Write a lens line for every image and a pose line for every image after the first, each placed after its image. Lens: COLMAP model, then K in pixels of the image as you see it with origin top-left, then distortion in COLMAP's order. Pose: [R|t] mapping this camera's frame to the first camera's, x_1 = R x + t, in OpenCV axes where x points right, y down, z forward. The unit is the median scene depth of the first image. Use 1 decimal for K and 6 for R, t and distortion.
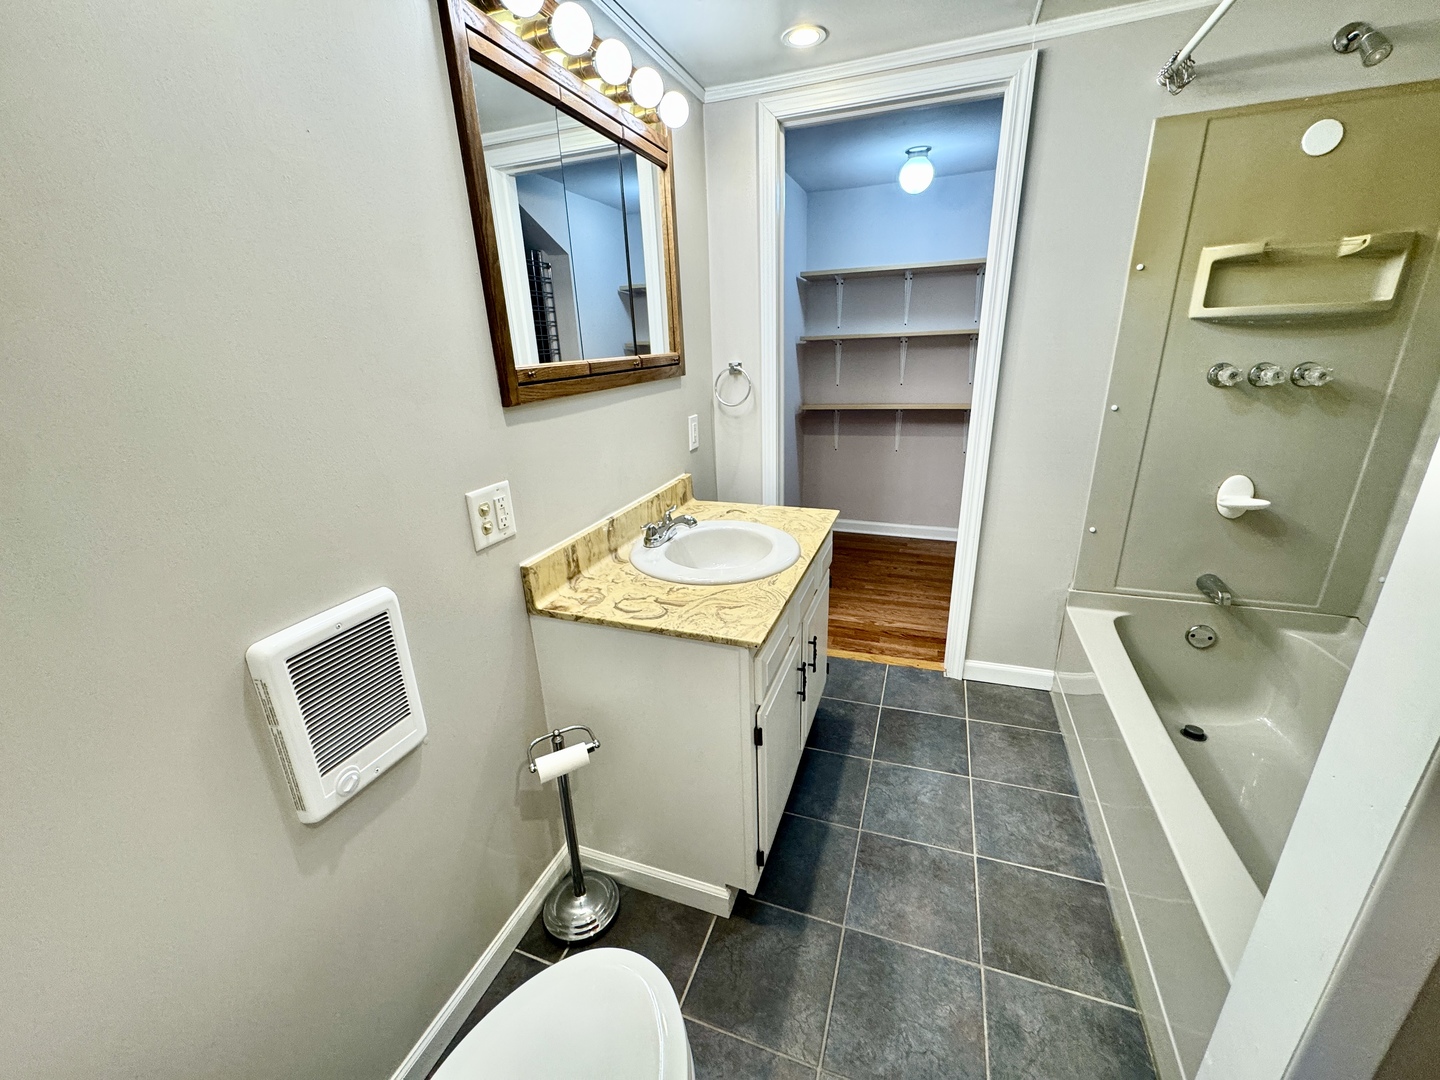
lens RADIAL K [[581.6, 0, 720.4], [0, 581.6, 540.7], [0, 0, 1]] dist [-0.000969, -0.000071]
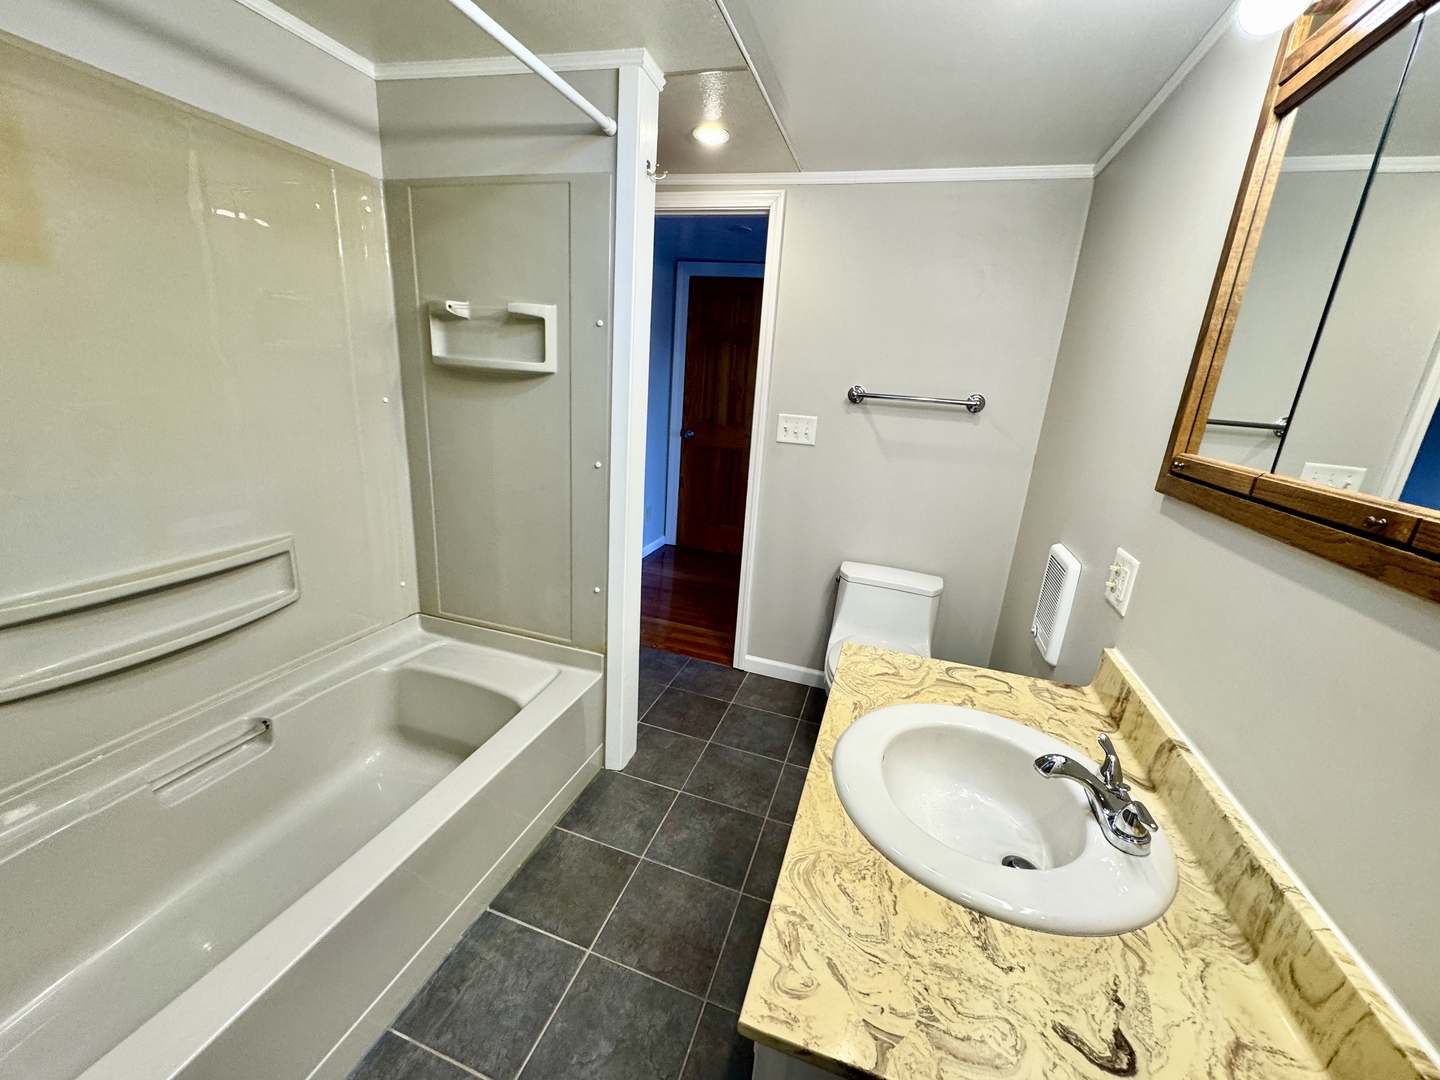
lens RADIAL K [[581.6, 0, 718.2], [0, 581.6, 542.4], [0, 0, 1]] dist [-0.000969, -0.000071]
pose [[-0.998574, -0.022186, -0.048563, 0.331014], [-0.046170, 0.815613, 0.576752, -0.577698], [0.026813, 0.578172, -0.815474, 1.545650]]
